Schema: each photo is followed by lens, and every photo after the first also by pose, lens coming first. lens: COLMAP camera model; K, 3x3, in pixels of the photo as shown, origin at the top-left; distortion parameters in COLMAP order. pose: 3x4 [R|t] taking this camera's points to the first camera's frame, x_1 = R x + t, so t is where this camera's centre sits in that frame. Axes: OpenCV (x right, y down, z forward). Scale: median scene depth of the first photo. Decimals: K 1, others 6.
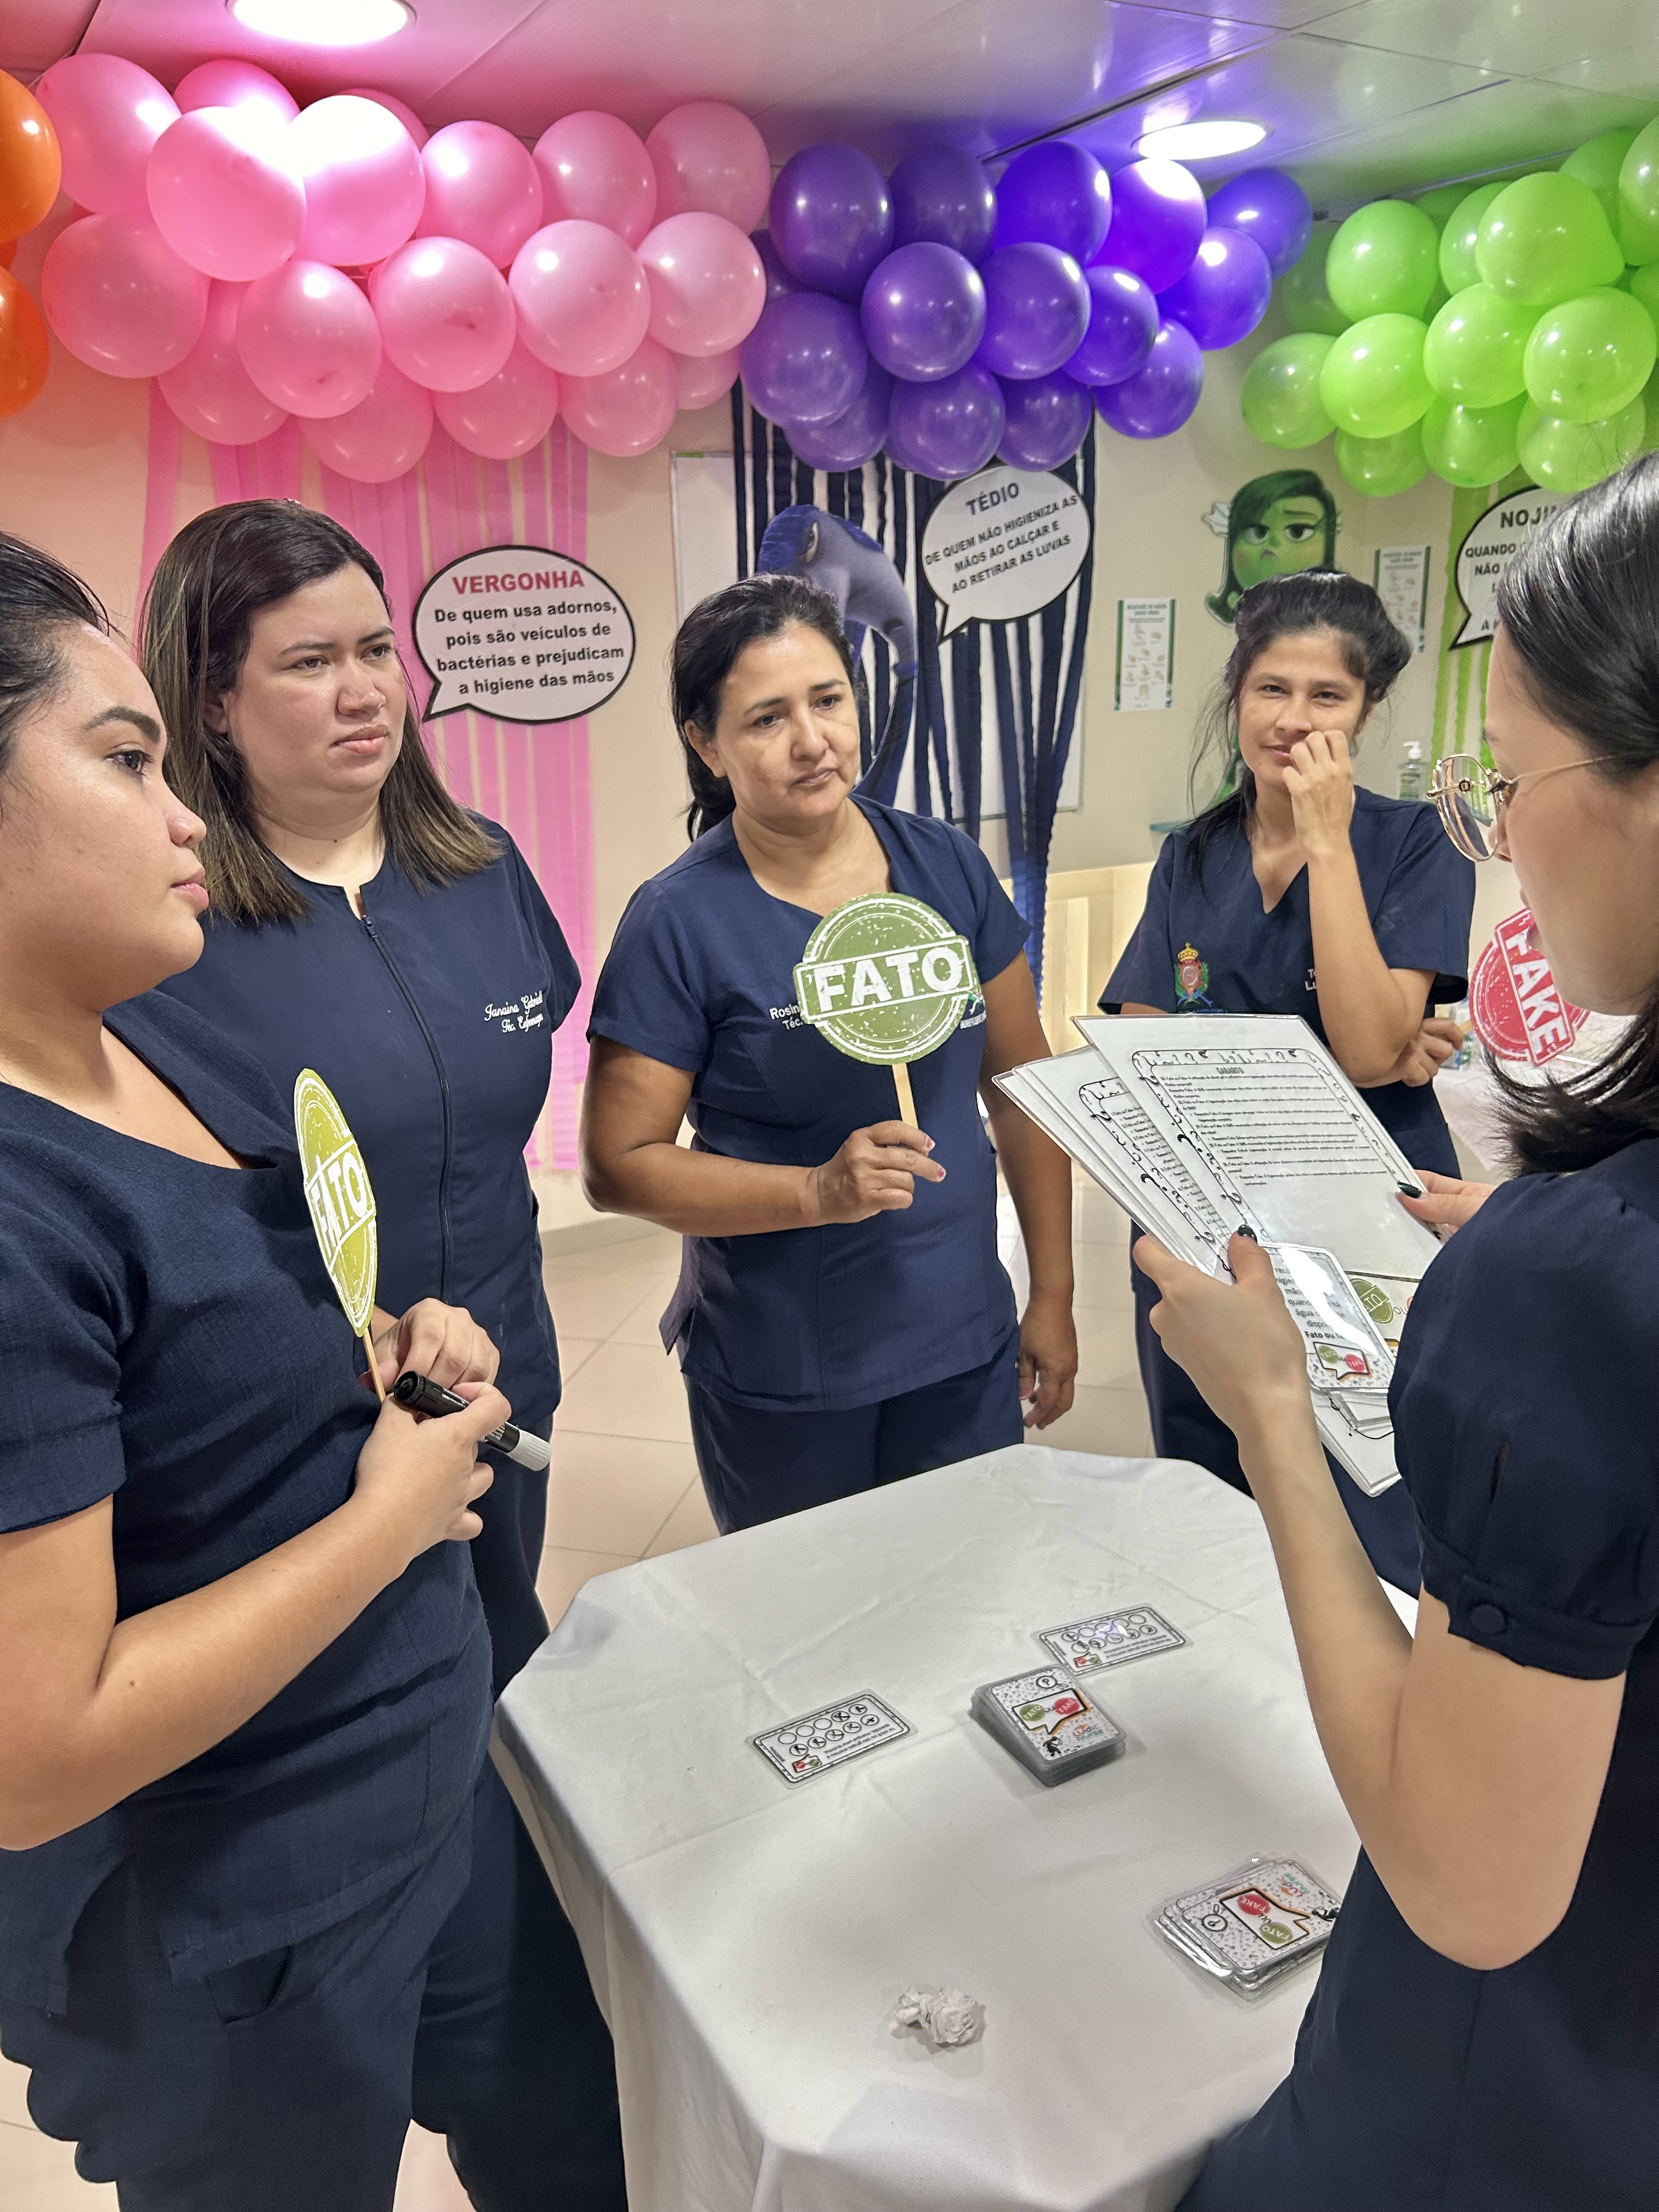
lens RADIAL K [[1666.4, 0, 829.8], [0, 1666.4, 1126.1], [0, 0, 1]] dist [0.031832, -0.029793]
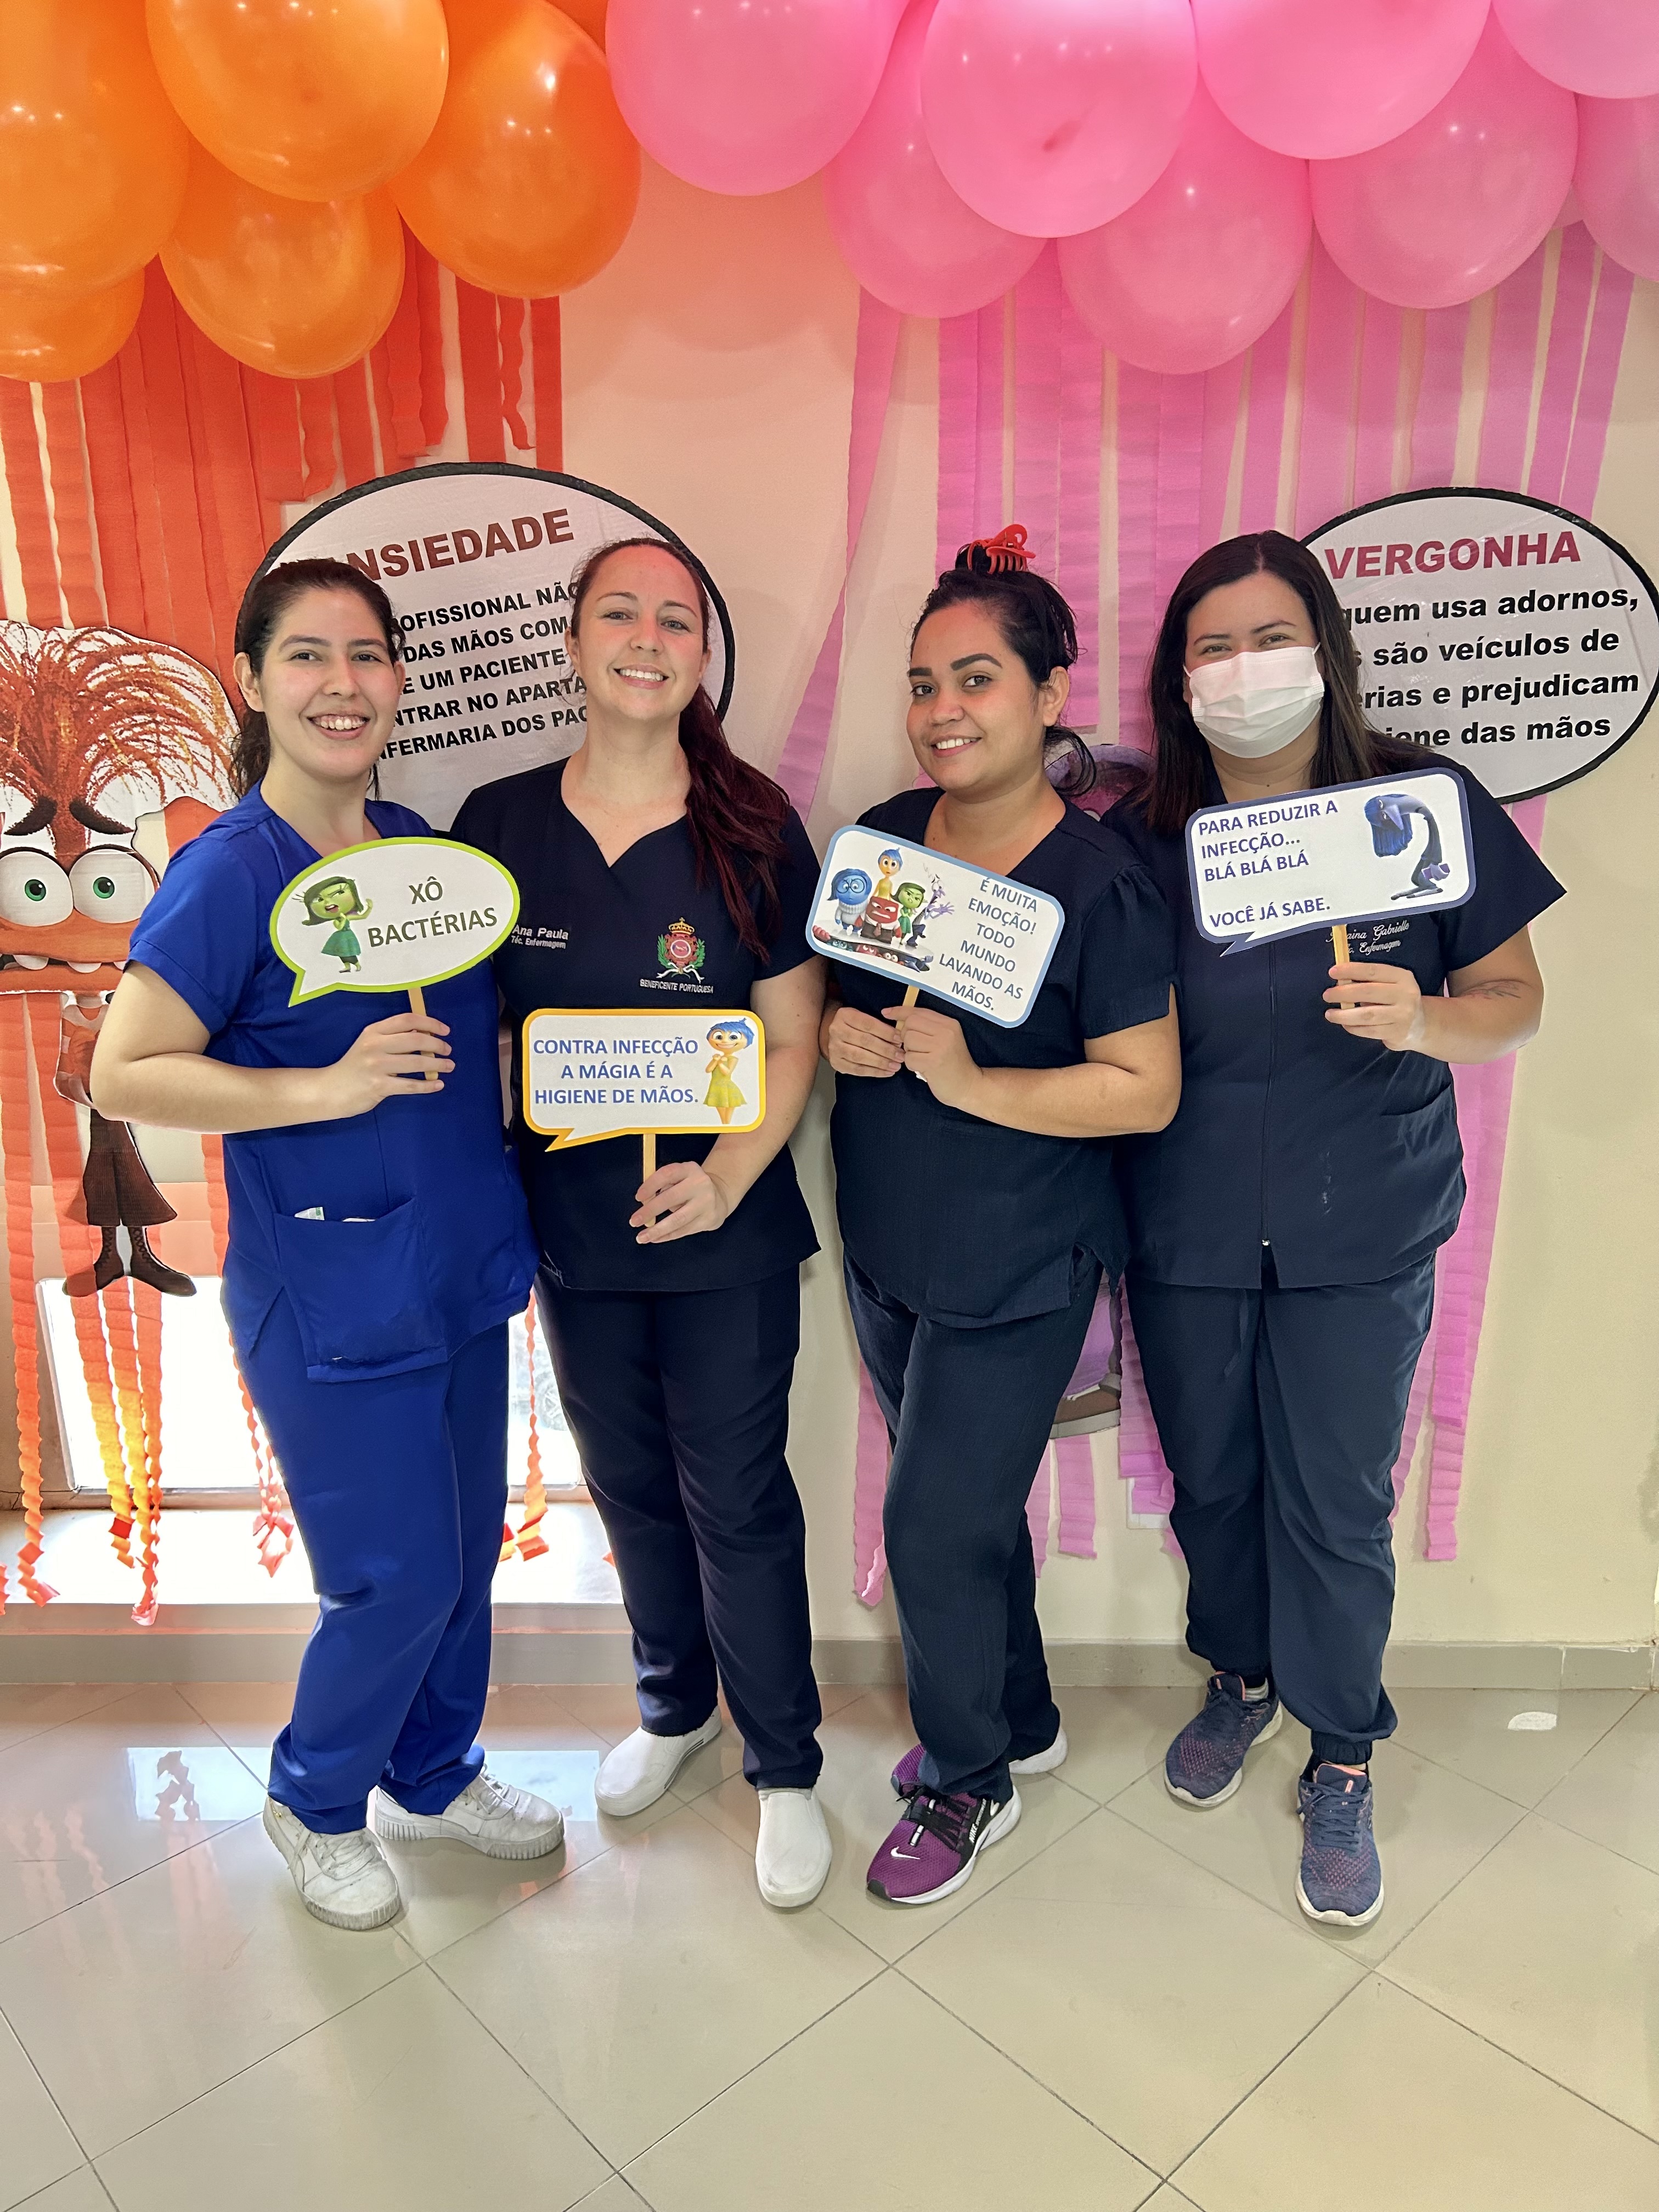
lens RADIAL K [[1666.4, 0, 830.8], [0, 1666.4, 1131.2], [0, 0, 1]] dist [0.031832, -0.029793]
pose [[0.842674, 0.158703, -0.514504, -0.041426], [-0.154874, 0.986634, 0.050675, -0.126639], [0.515669, 0.036981, 0.855989, 0.403984]]
